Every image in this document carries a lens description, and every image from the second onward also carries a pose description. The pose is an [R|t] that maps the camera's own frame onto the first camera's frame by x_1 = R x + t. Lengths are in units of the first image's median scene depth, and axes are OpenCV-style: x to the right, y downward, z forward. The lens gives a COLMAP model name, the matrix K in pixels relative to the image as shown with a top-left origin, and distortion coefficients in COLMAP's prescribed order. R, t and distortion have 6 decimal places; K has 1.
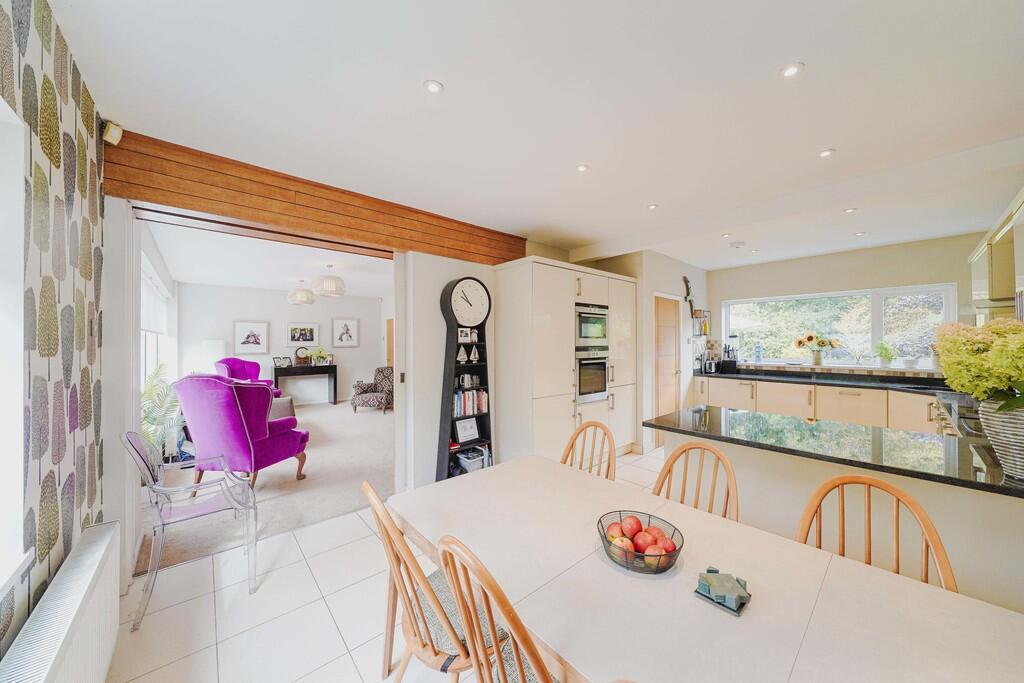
lens RADIAL K [[348.5, 0, 512.8], [0, 348.5, 342.8], [0, 0, 1]] dist [0.000056, -0.000035]
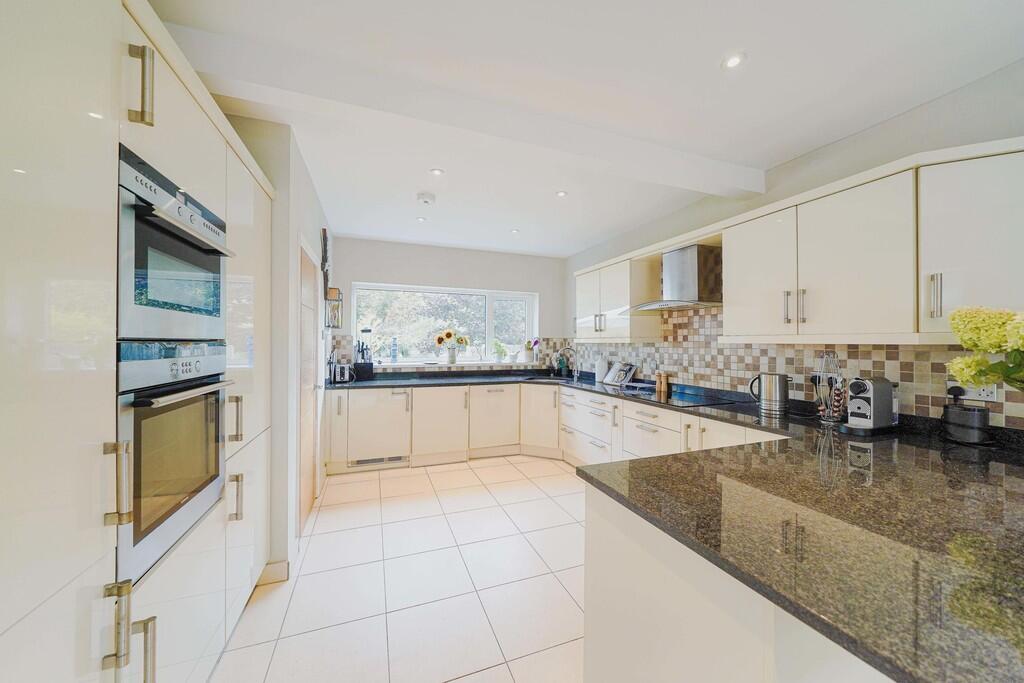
lens RADIAL K [[348.5, 0, 512.3], [0, 348.5, 343.6], [0, 0, 1]] dist [0.000056, -0.000035]
pose [[0.351872, 0.001742, 0.936046, 0.042262], [-0.004525, 0.999990, -0.000160, 0.009226], [-0.936037, -0.004180, 0.351877, 0.496807]]
